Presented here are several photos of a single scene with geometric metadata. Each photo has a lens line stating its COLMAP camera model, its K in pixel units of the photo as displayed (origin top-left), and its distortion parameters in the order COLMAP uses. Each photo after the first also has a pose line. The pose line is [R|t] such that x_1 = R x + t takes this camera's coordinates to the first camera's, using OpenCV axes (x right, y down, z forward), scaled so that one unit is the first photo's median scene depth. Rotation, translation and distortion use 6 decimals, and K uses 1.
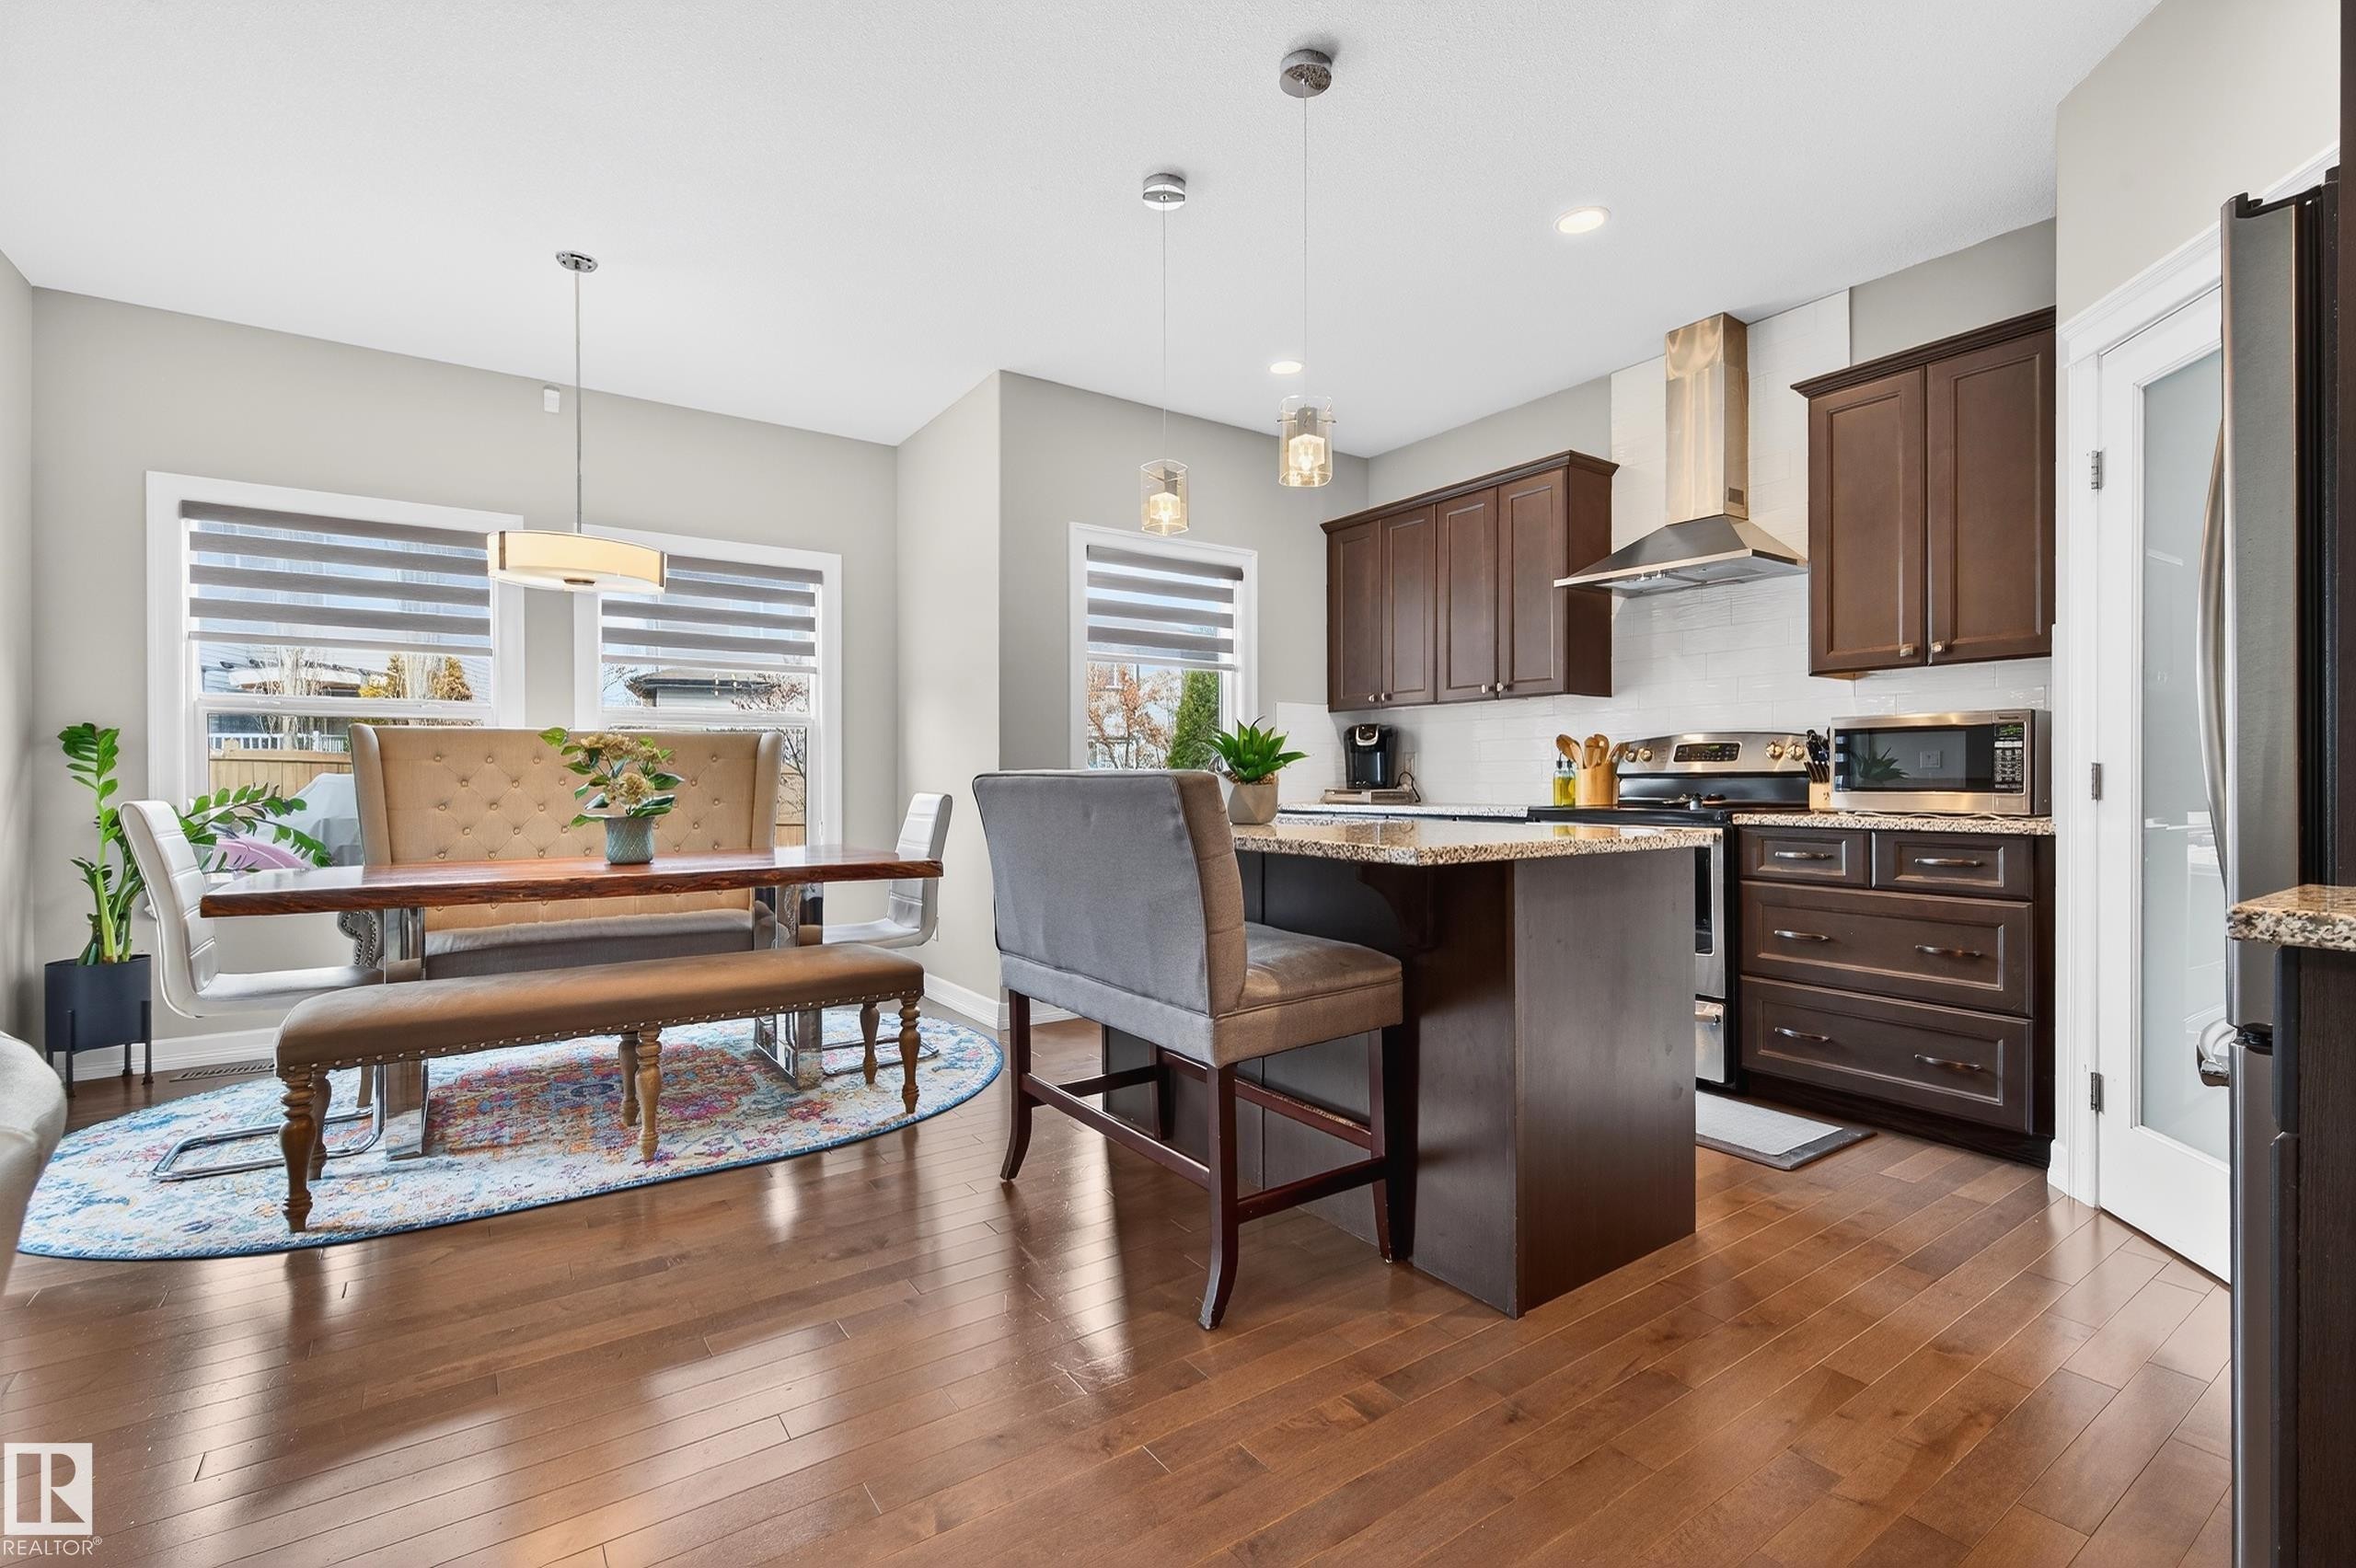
lens RADIAL K [[1050.7, 0, 1178.0], [0, 1050.7, 784.0], [0, 0, 1]] dist [0.000718, 0.000812]
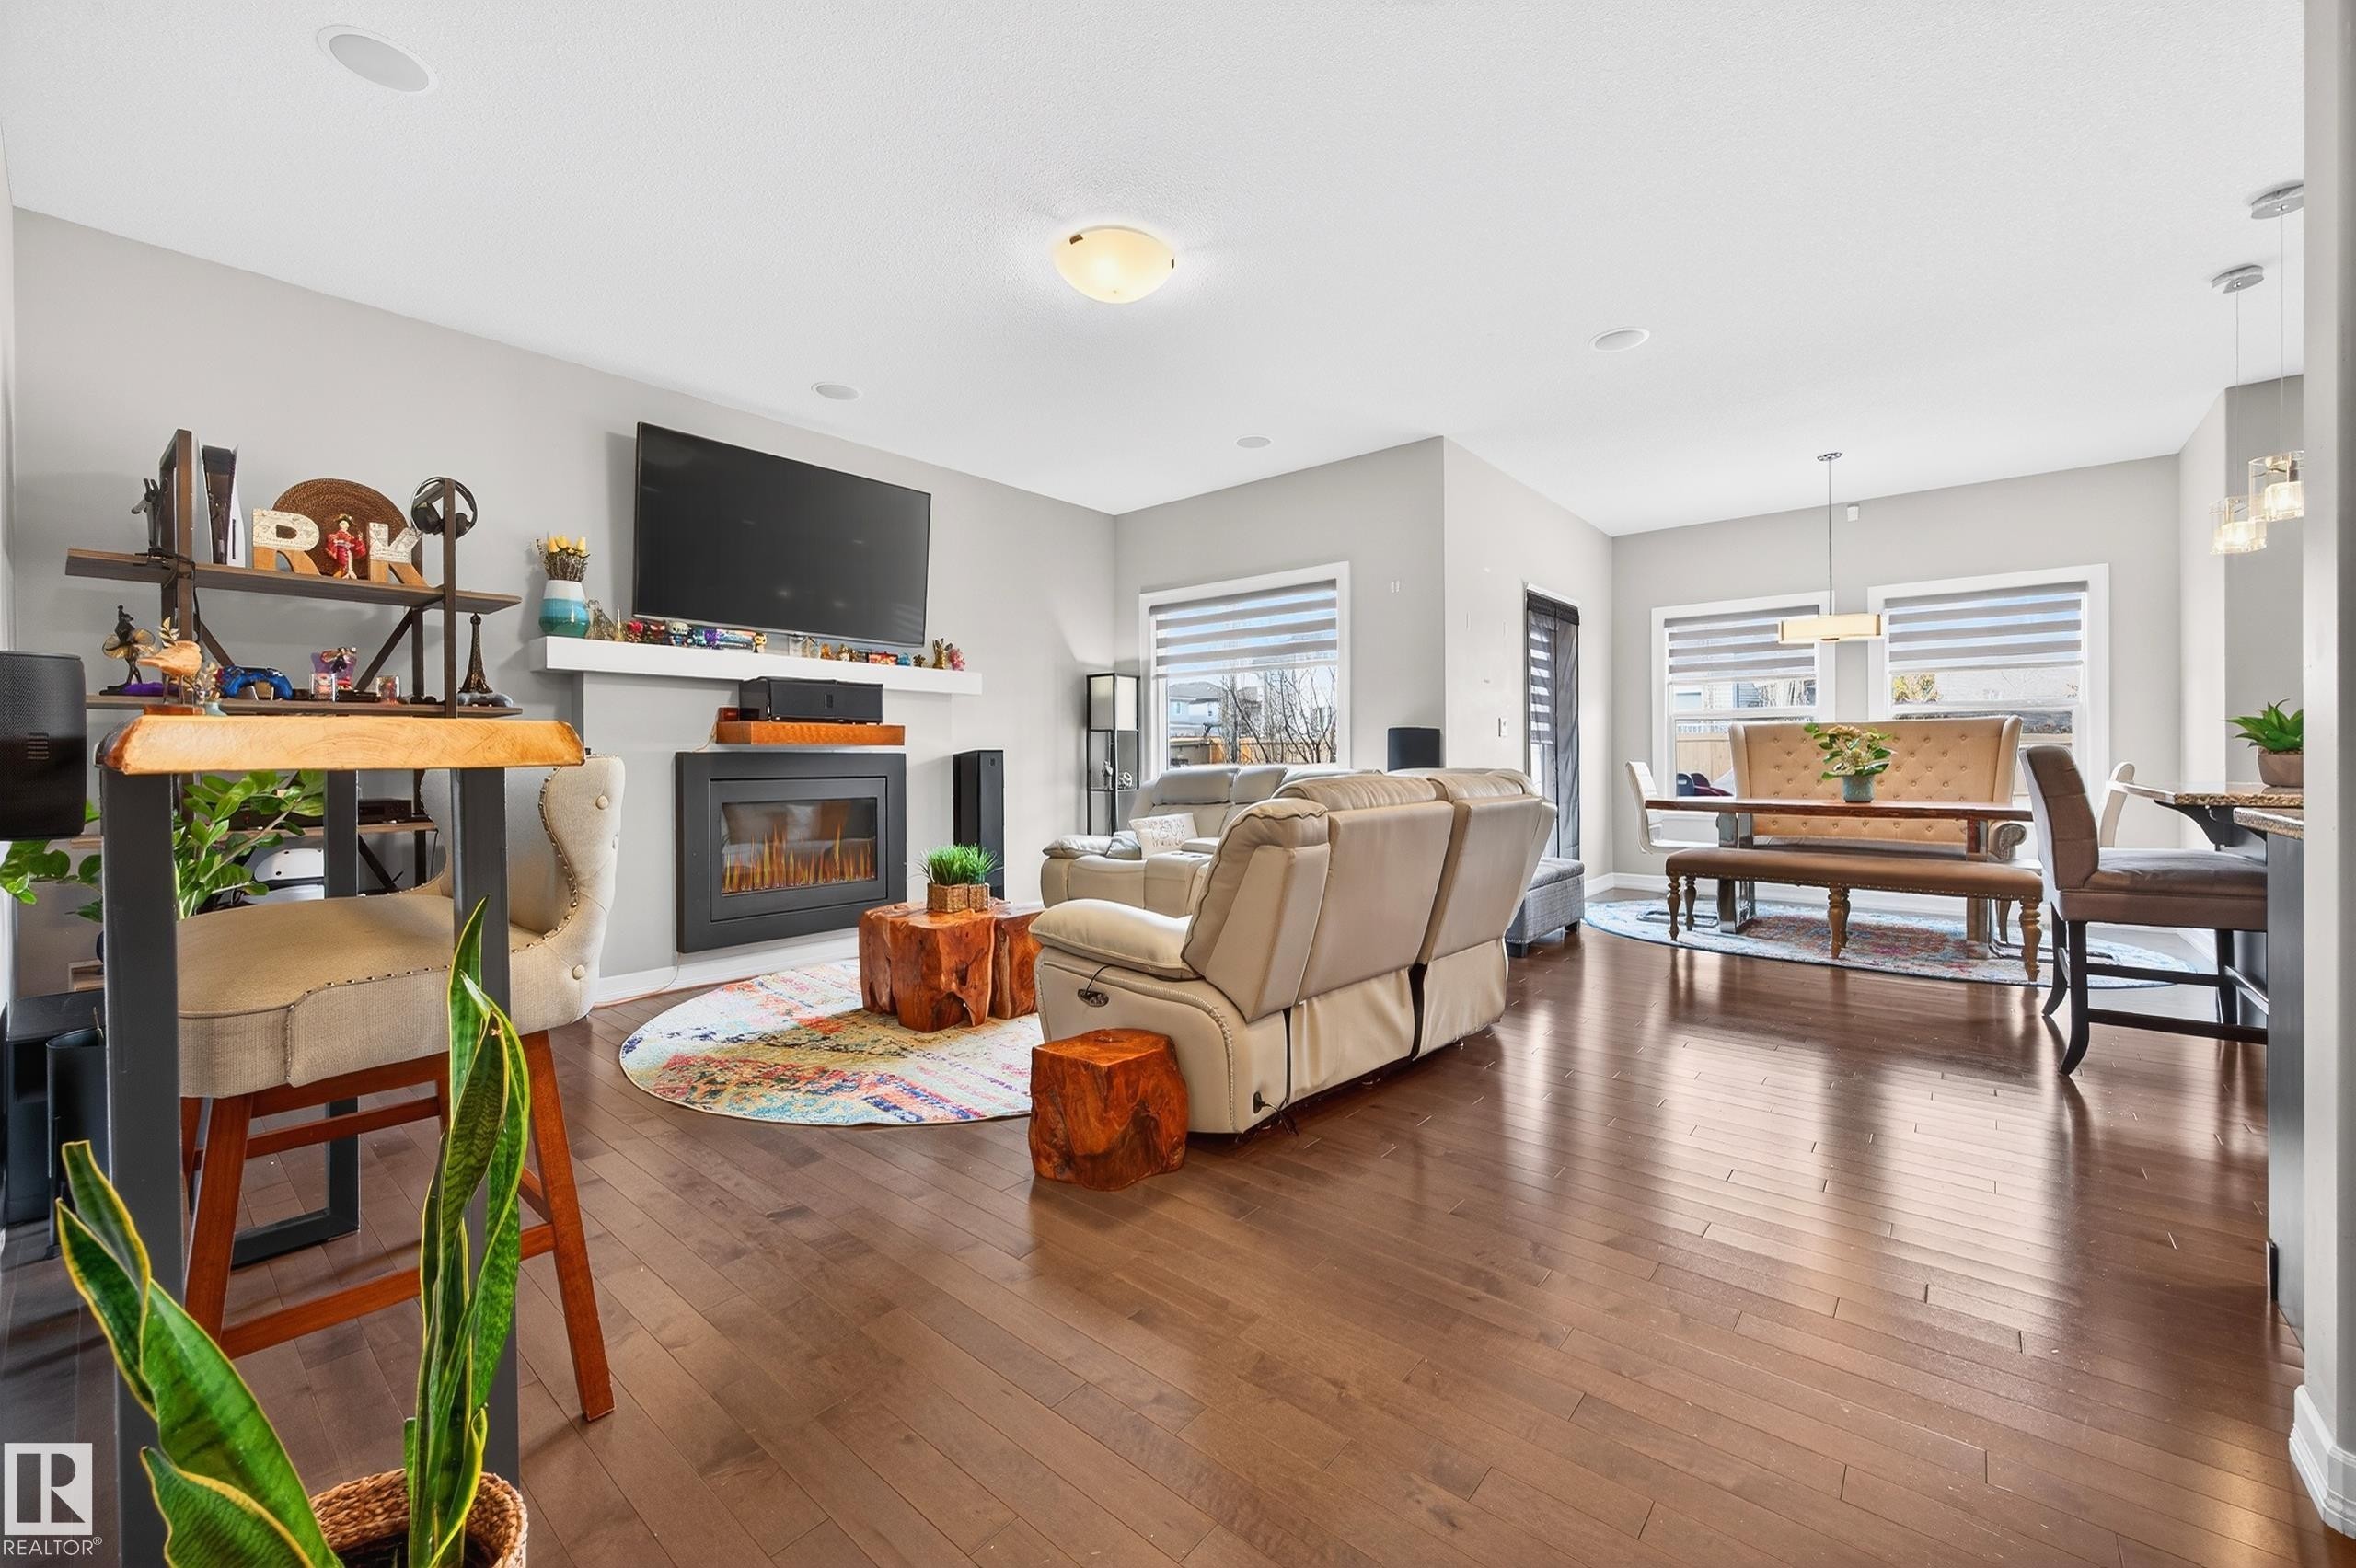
lens RADIAL K [[921.5, 0, 1180.4], [0, 921.5, 761.0], [0, 0, 1]] dist [0.000613, 0.000150]
pose [[0.256464, 0.003847, -0.966546, 0.523730], [0.002215, 0.999987, 0.004567, -0.000081], [0.966551, -0.003312, 0.256452, -0.359557]]
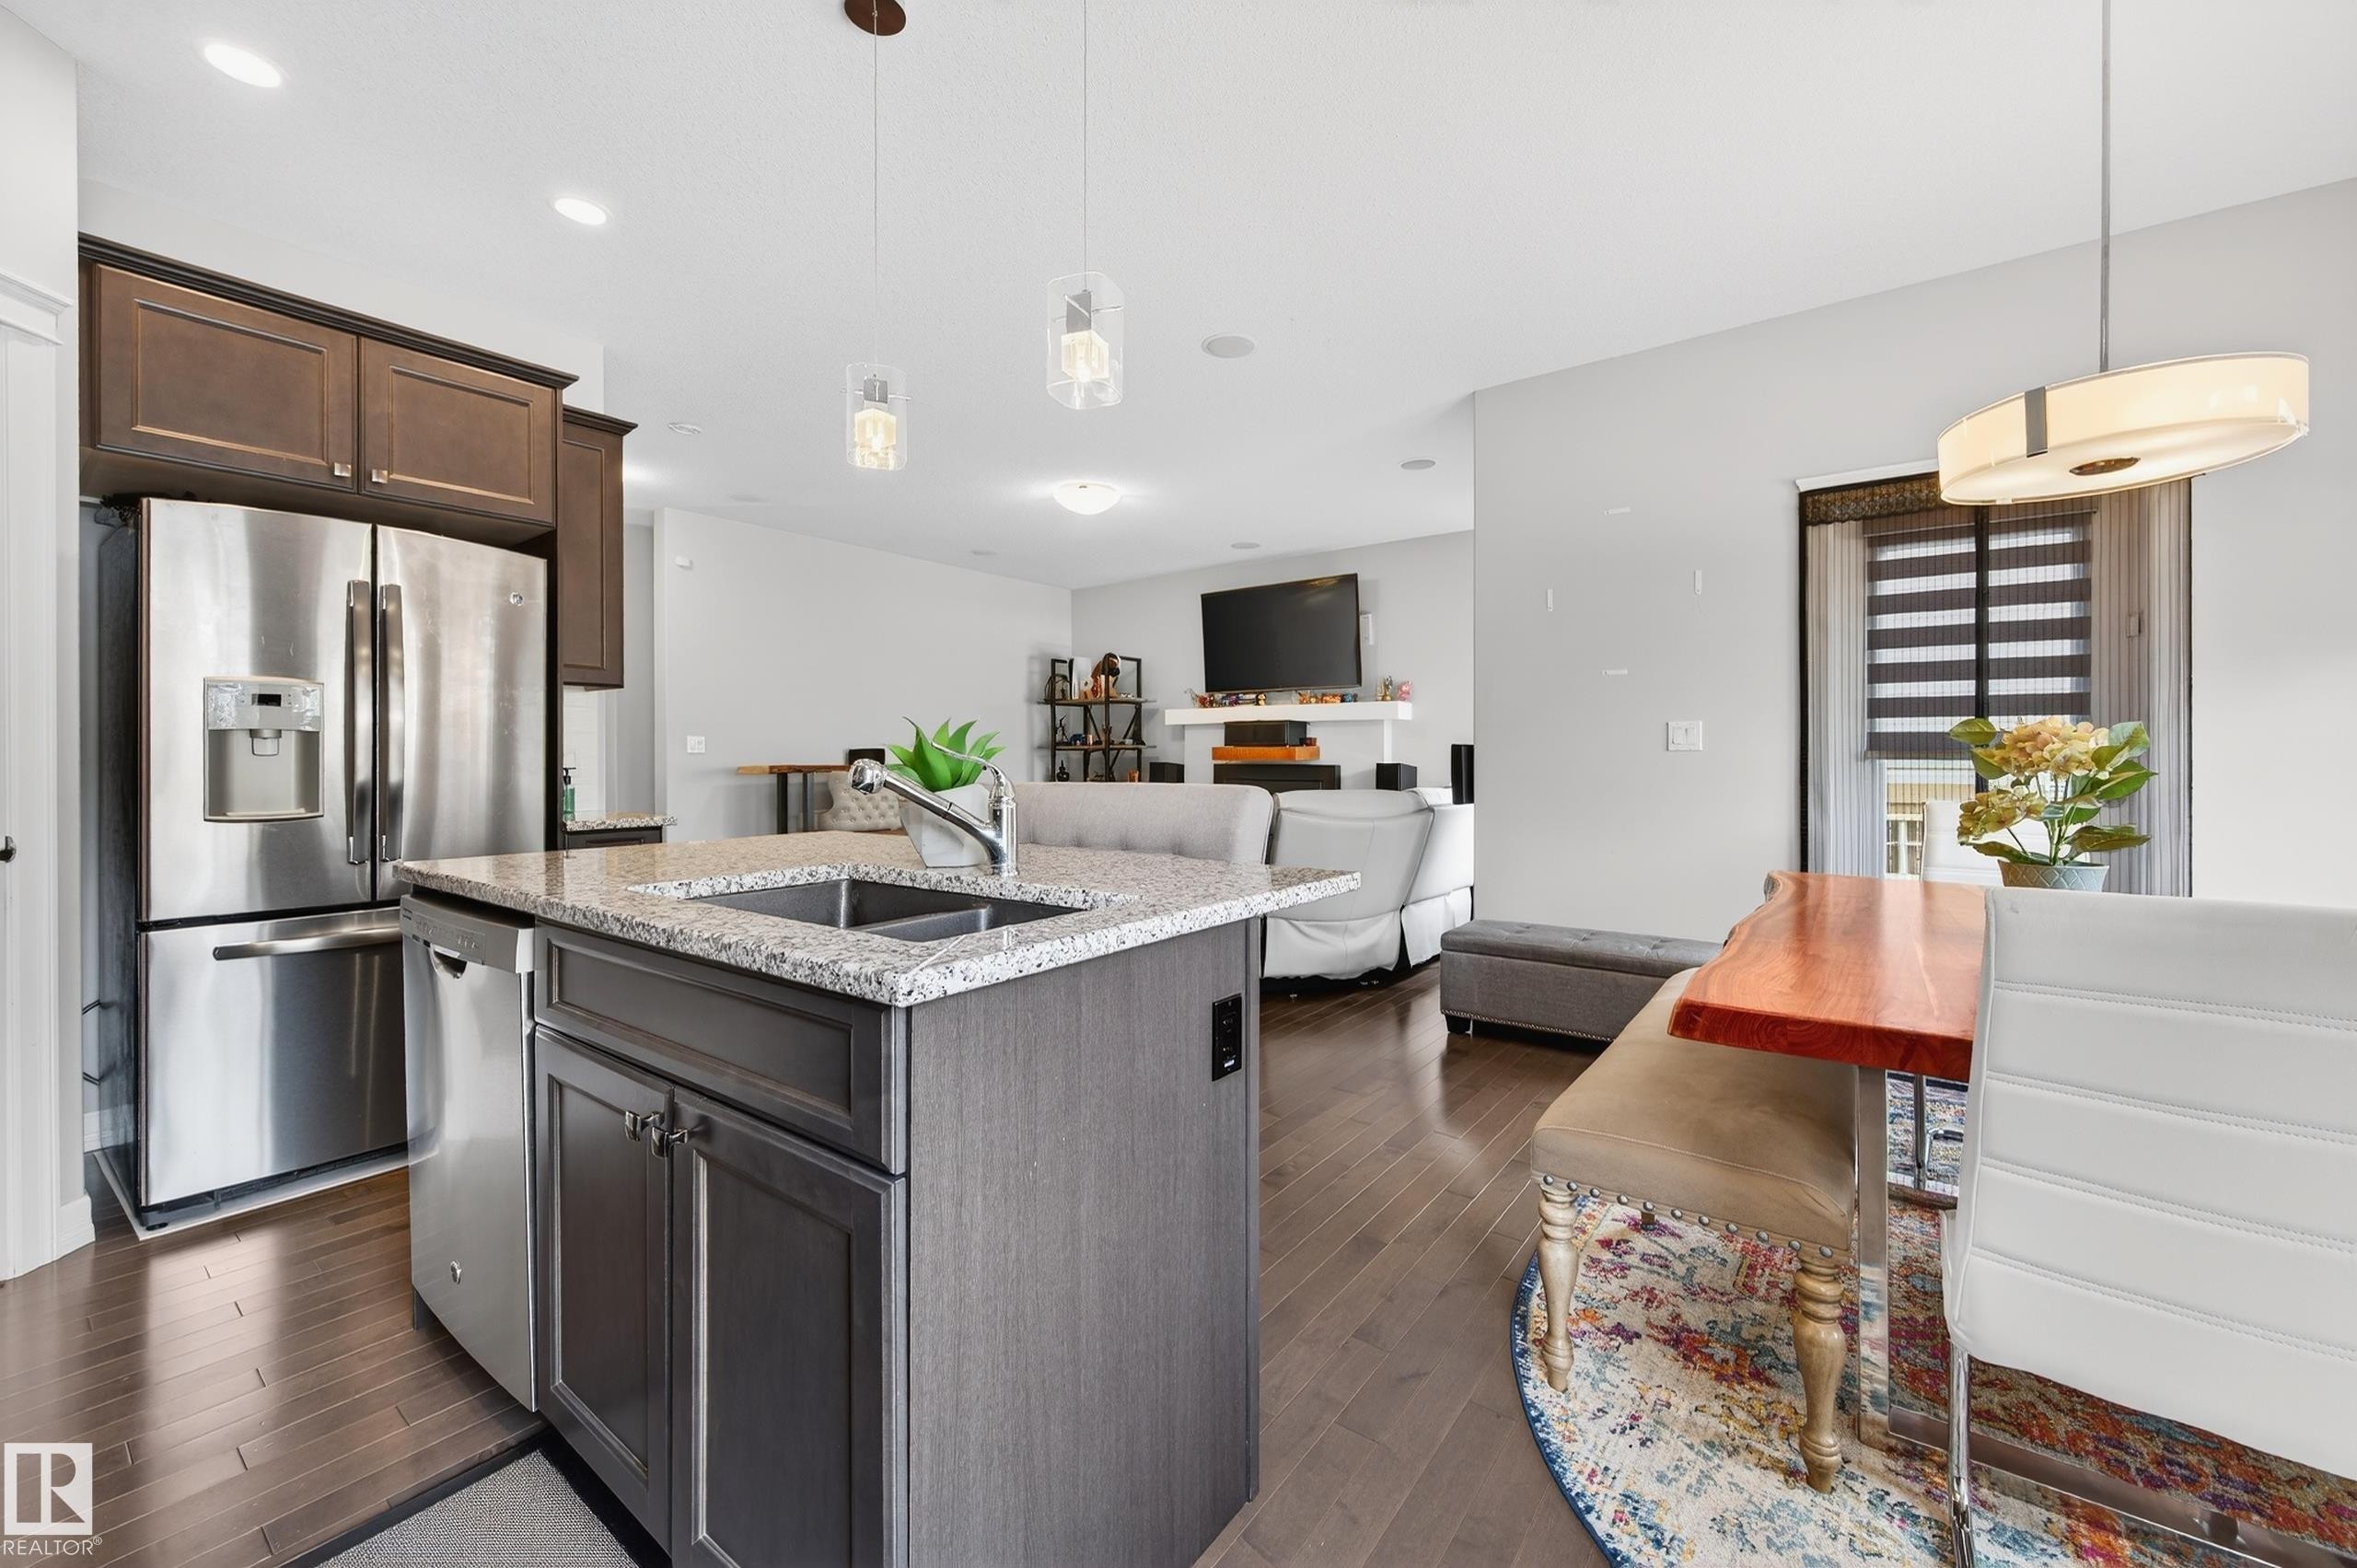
lens RADIAL K [[922.0, 0, 1180.9], [0, 922.0, 761.0], [0, 0, 1]] dist [0.000613, 0.000150]
pose [[-0.949480, 0.003692, -0.313806, 0.076357], [0.001805, 0.999979, 0.006303, -0.024710], [0.313822, 0.005419, -0.949466, 1.095685]]
